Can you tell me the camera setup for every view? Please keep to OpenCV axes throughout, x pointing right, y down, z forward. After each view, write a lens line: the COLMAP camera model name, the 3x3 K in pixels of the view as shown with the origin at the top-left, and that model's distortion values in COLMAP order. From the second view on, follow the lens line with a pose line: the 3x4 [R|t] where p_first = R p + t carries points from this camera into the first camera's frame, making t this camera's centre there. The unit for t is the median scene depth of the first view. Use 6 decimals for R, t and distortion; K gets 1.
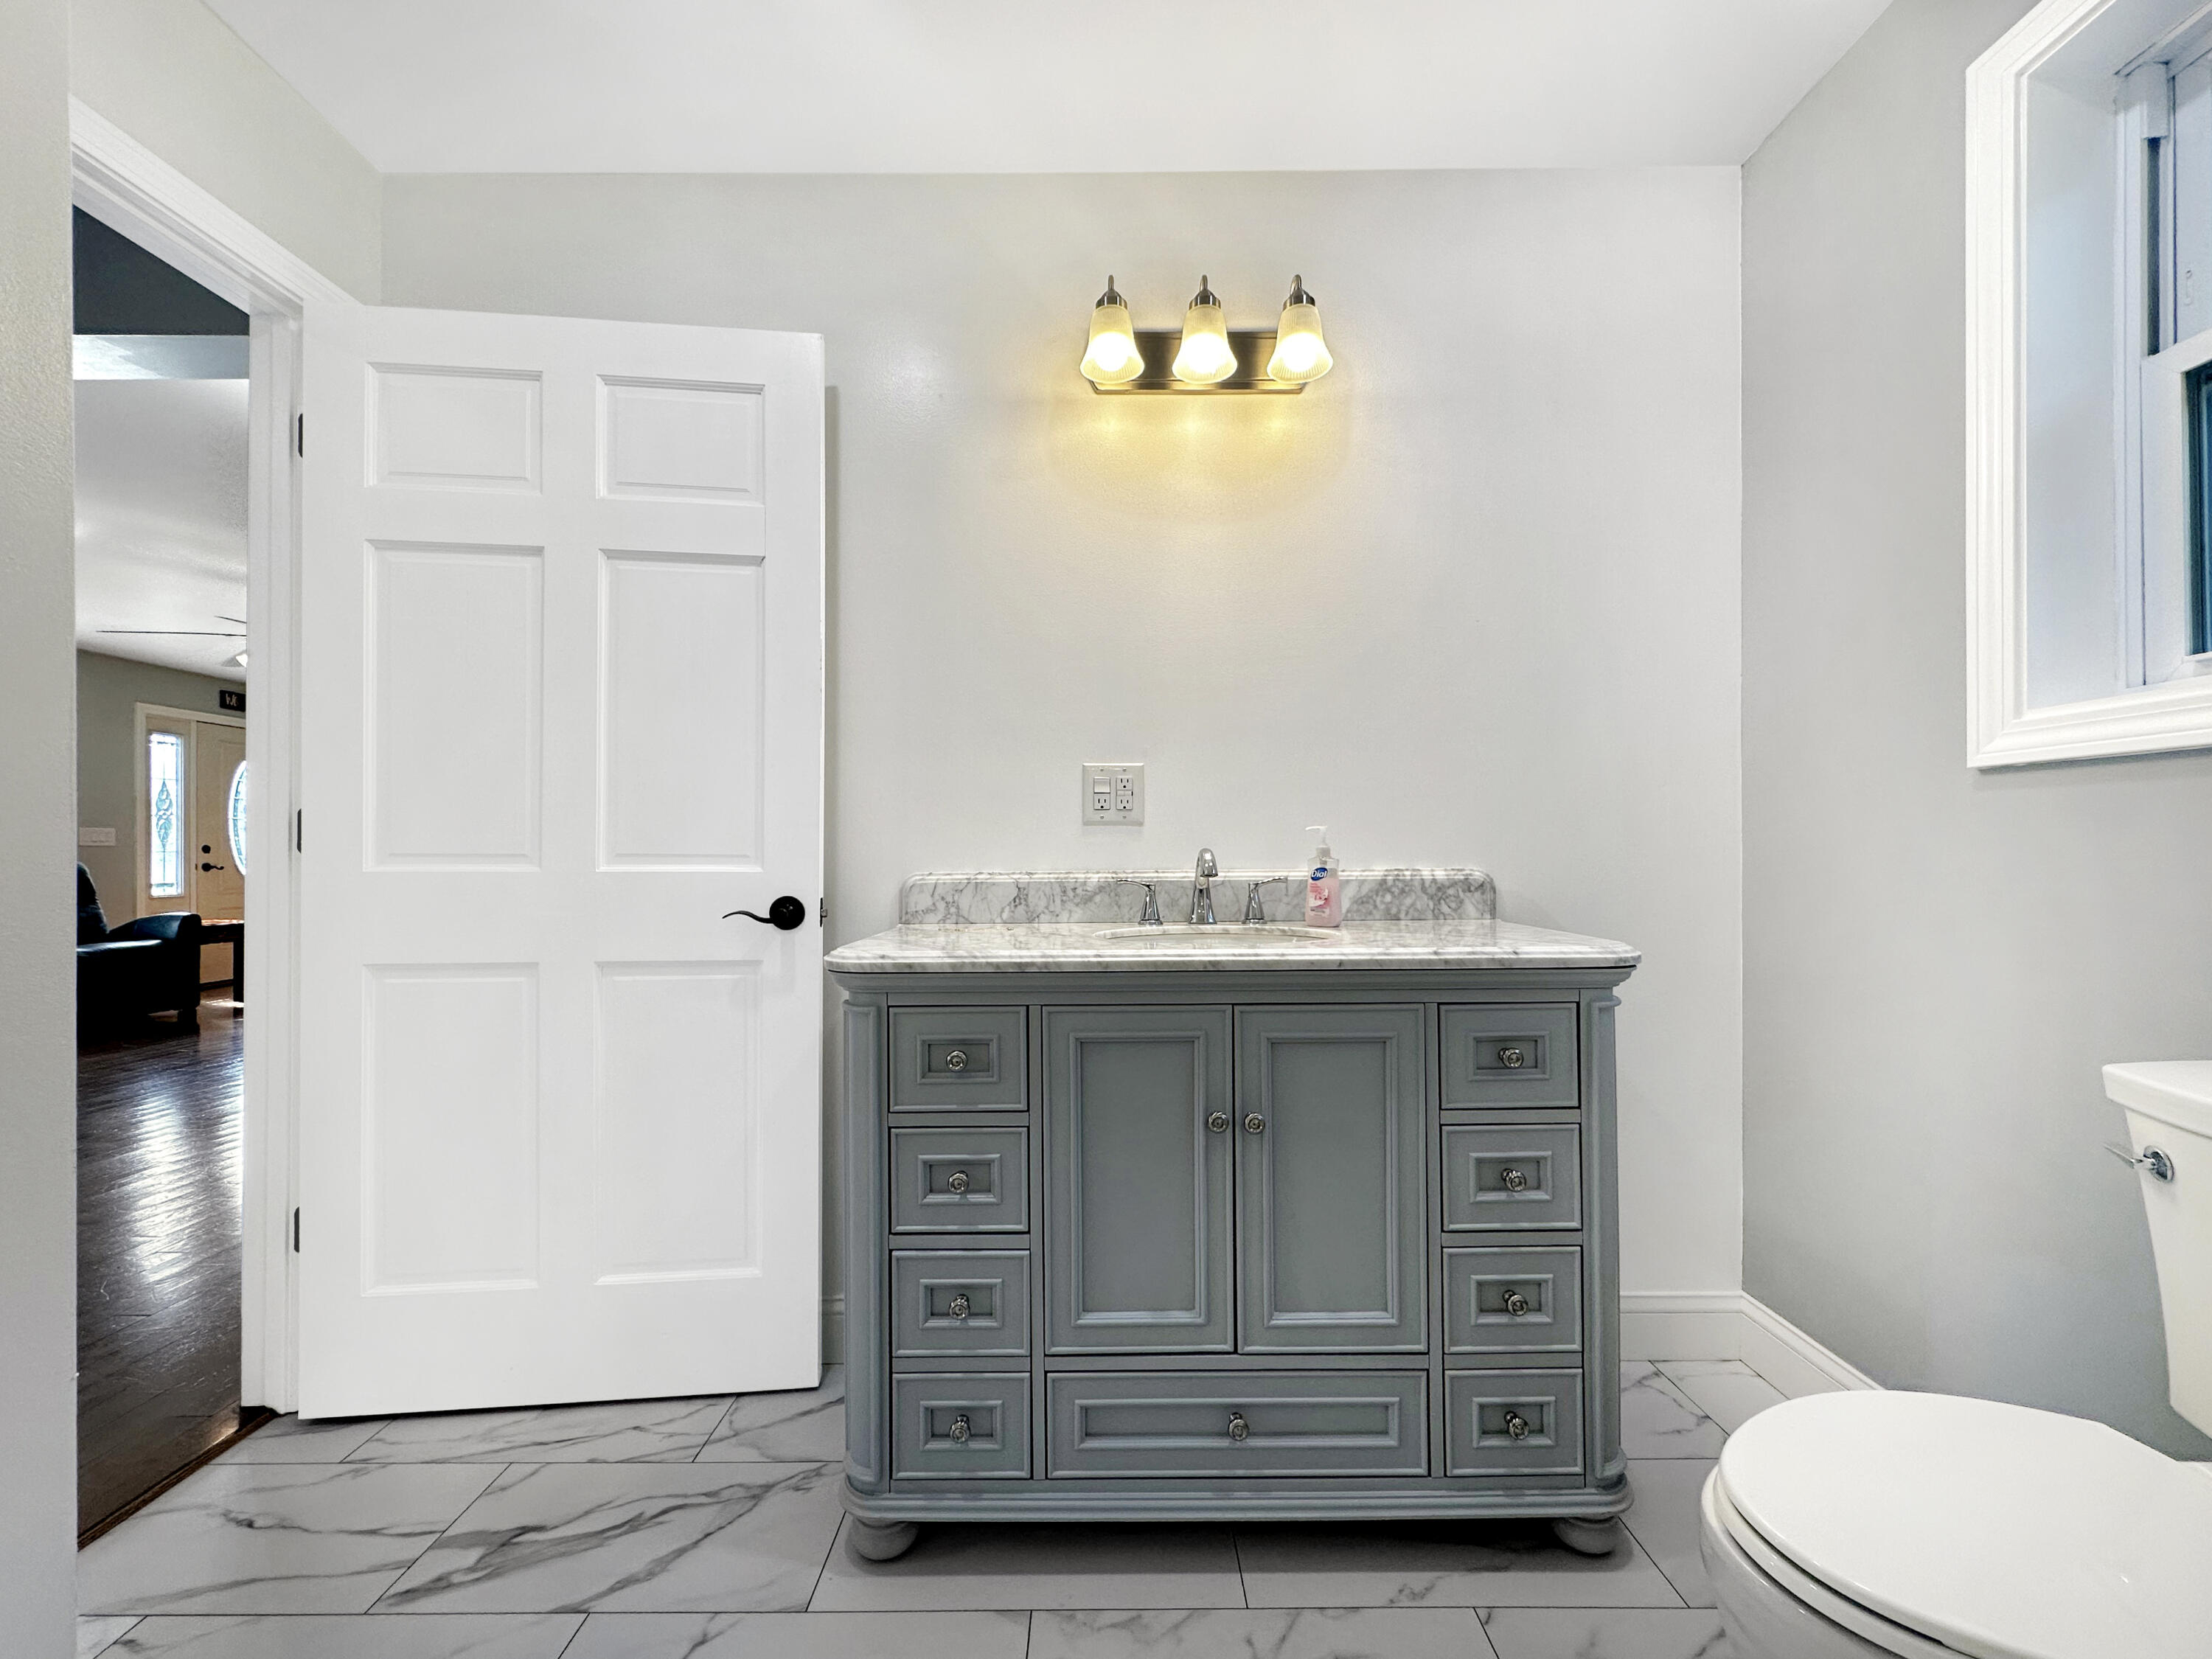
lens RADIAL K [[886.5, 0, 1106.8], [0, 886.5, 843.8], [0, 0, 1]] dist [-0.006602, -0.000208]
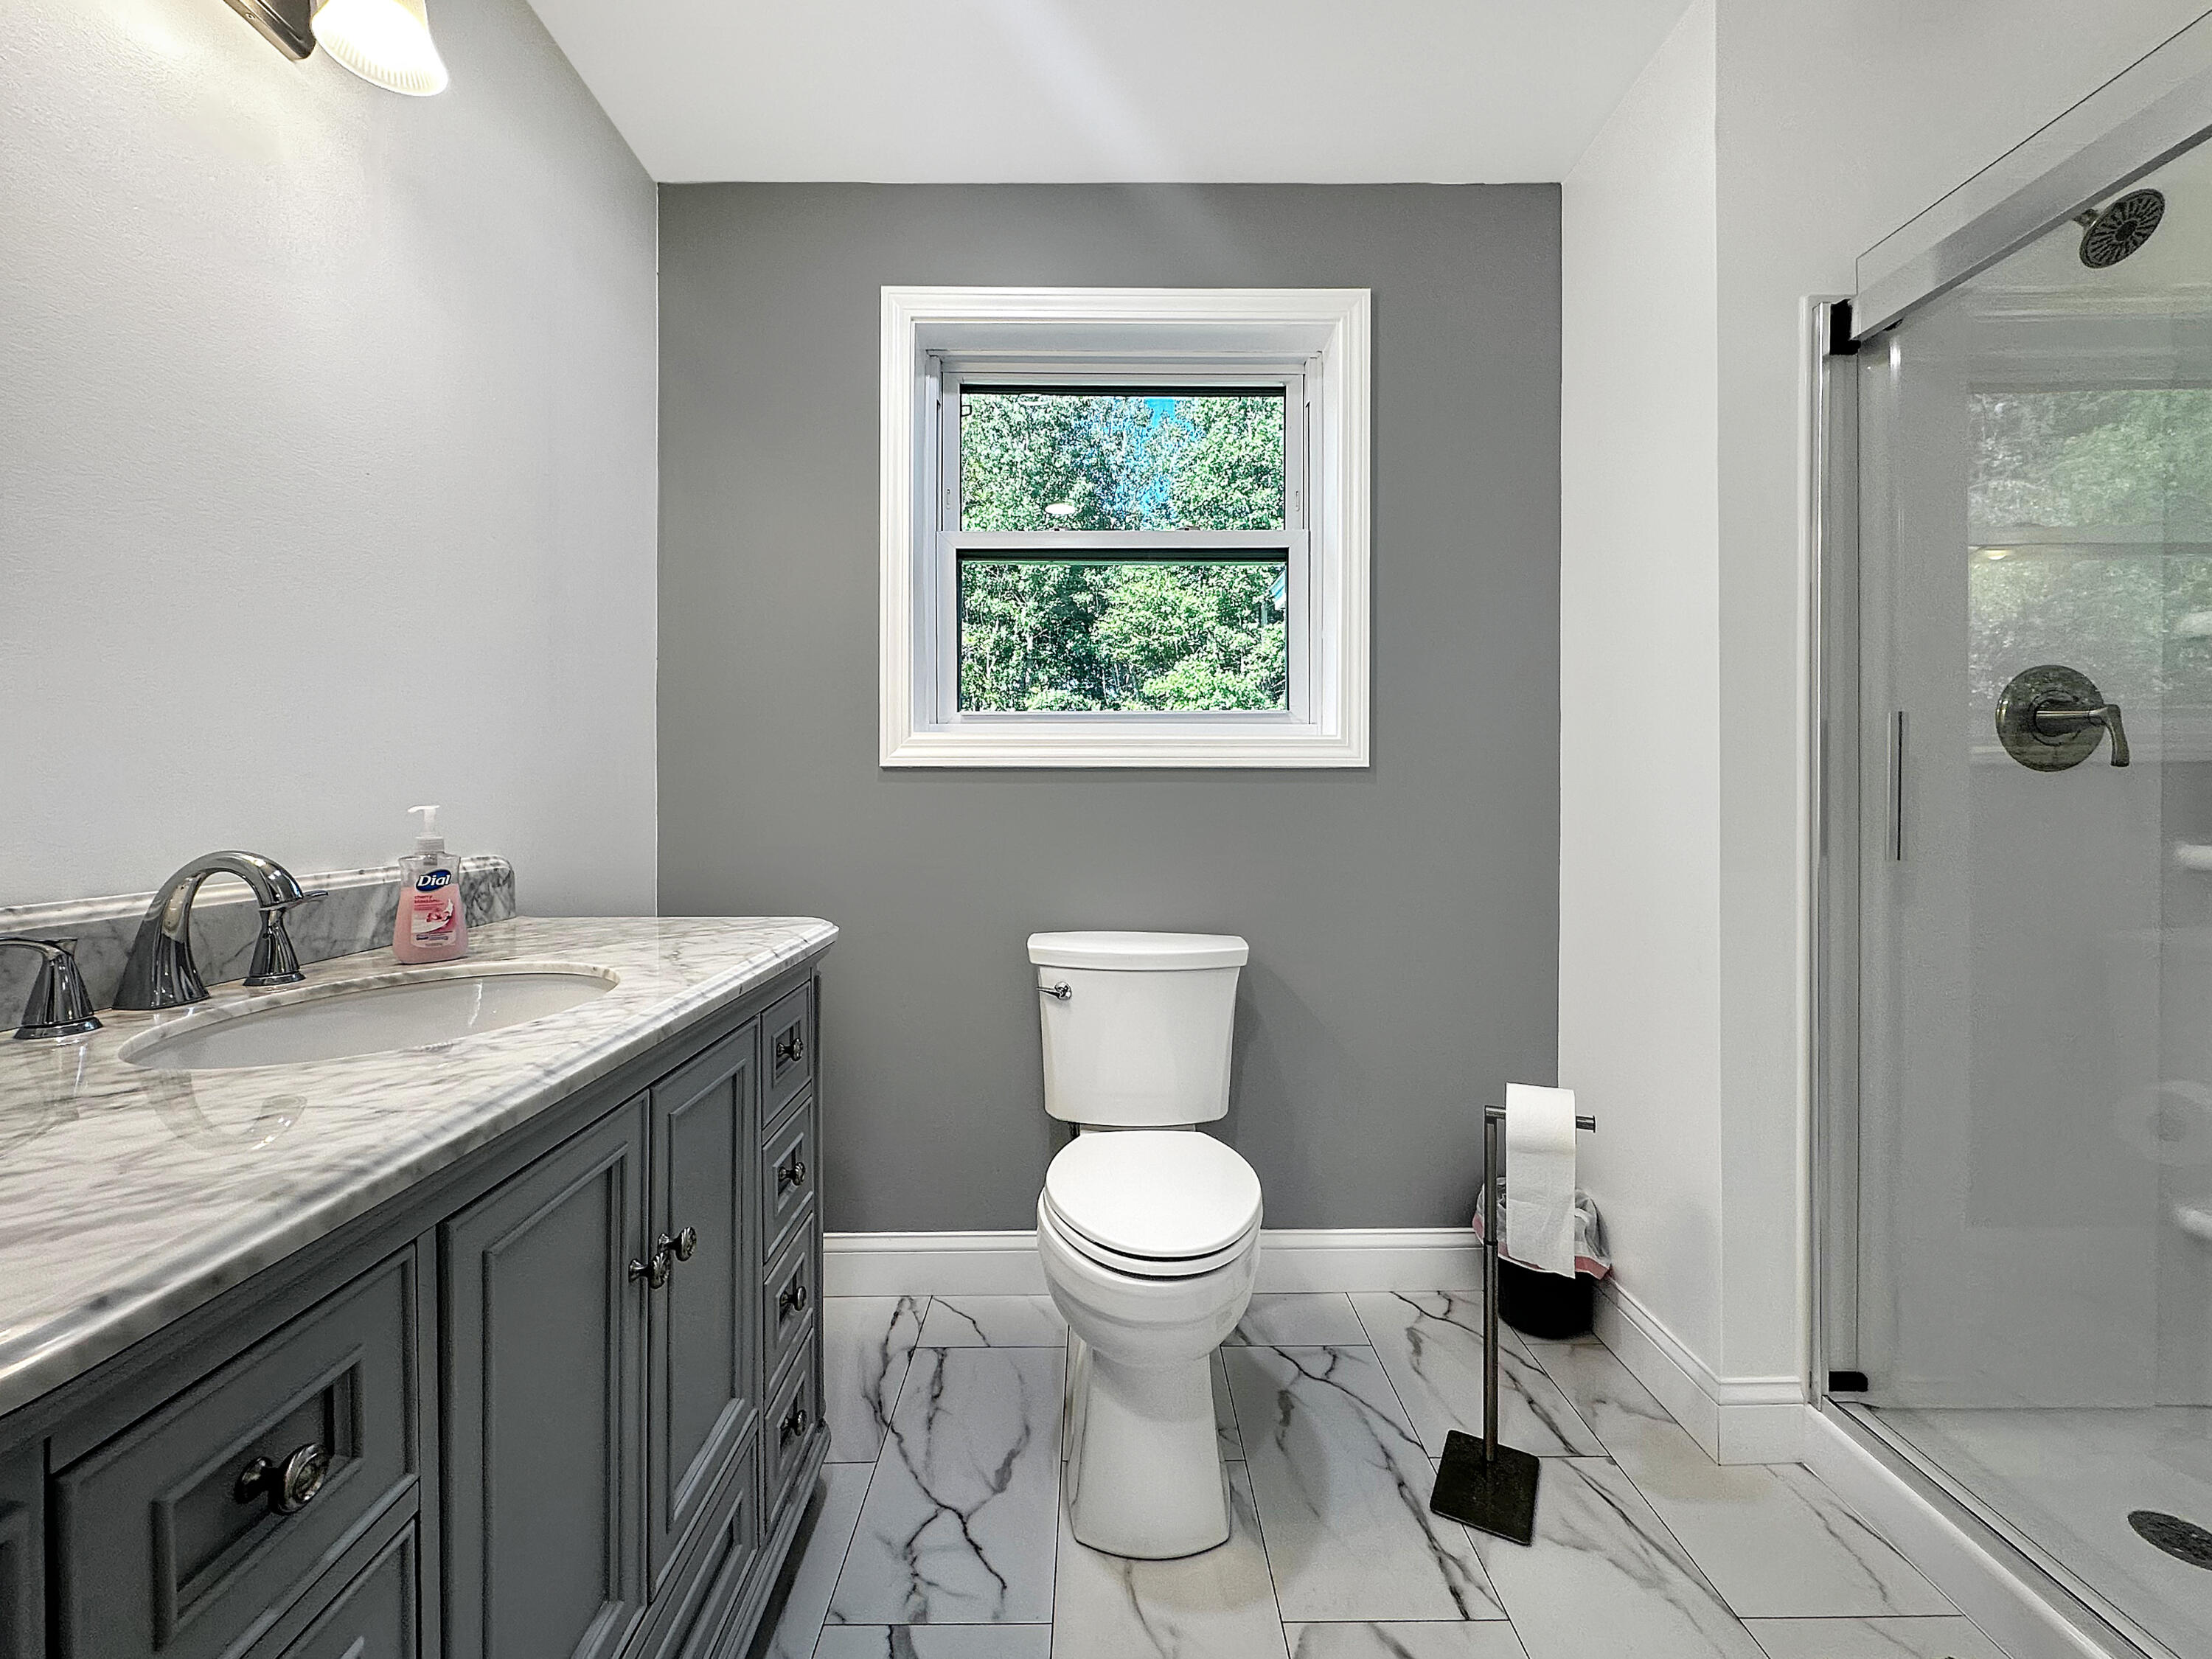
lens RADIAL K [[886.5, 0, 1096.9], [0, 886.5, 796.9], [0, 0, 1]] dist [-0.006602, -0.000208]
pose [[0.013651, 0.001887, 0.999905, -0.398823], [-0.004436, 0.999988, -0.001827, -0.027993], [-0.999897, -0.004411, 0.013659, 0.506357]]
